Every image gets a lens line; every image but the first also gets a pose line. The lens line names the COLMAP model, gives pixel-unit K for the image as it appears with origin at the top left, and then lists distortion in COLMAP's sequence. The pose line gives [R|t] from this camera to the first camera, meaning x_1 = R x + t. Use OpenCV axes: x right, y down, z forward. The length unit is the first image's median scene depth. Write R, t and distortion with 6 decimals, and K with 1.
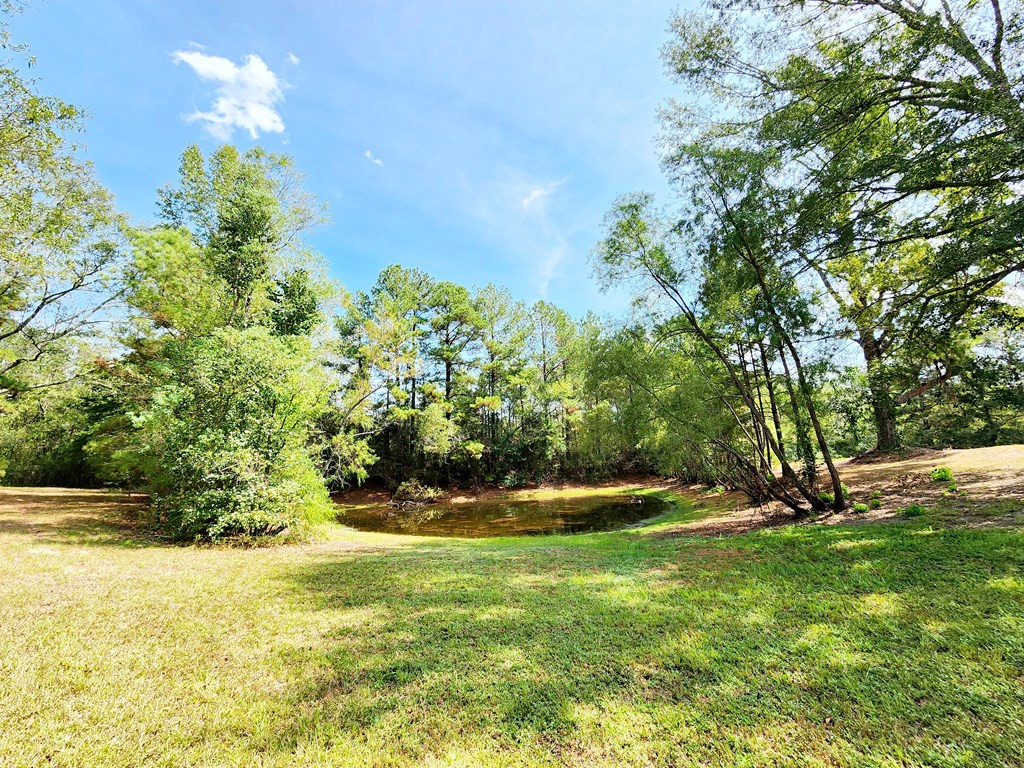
lens RADIAL K [[422.4, 0, 512.0], [0, 422.4, 384.0], [0, 0, 1]] dist [0.000105, 0.000017]
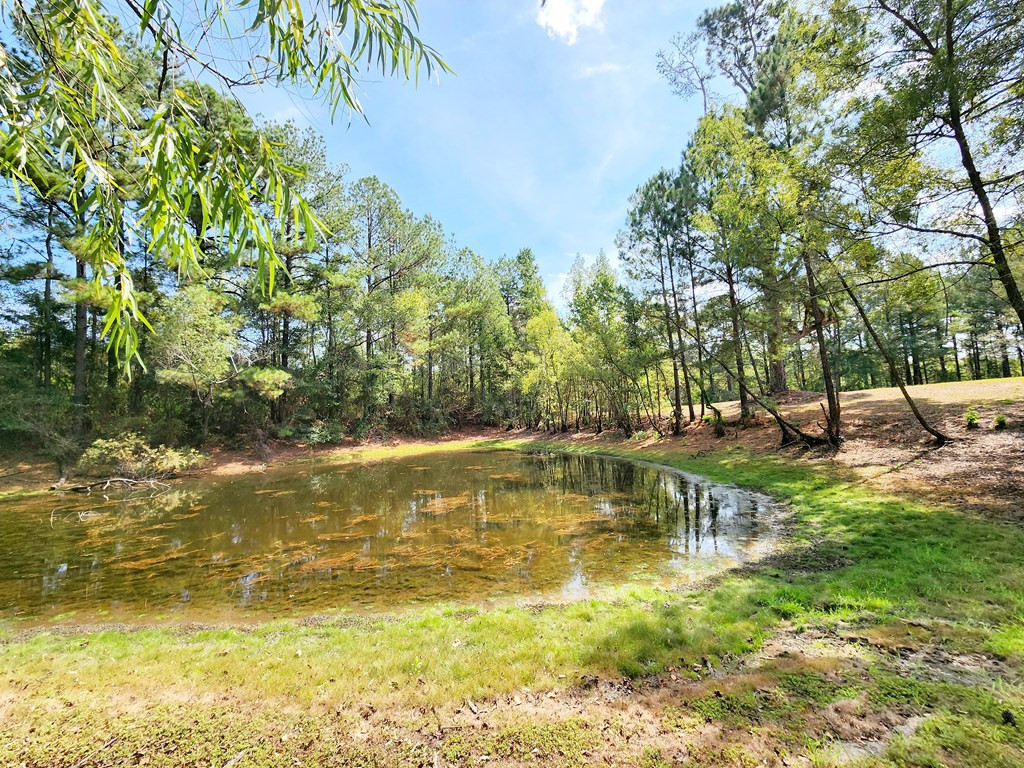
lens RADIAL K [[422.4, 0, 512.0], [0, 422.4, 384.0], [0, 0, 1]] dist [0.000105, 0.000017]
pose [[0.835279, 0.045650, 0.547928, -0.122042], [-0.098049, 0.992941, 0.066743, 0.083374], [-0.541013, -0.109473, 0.833859, 0.324875]]
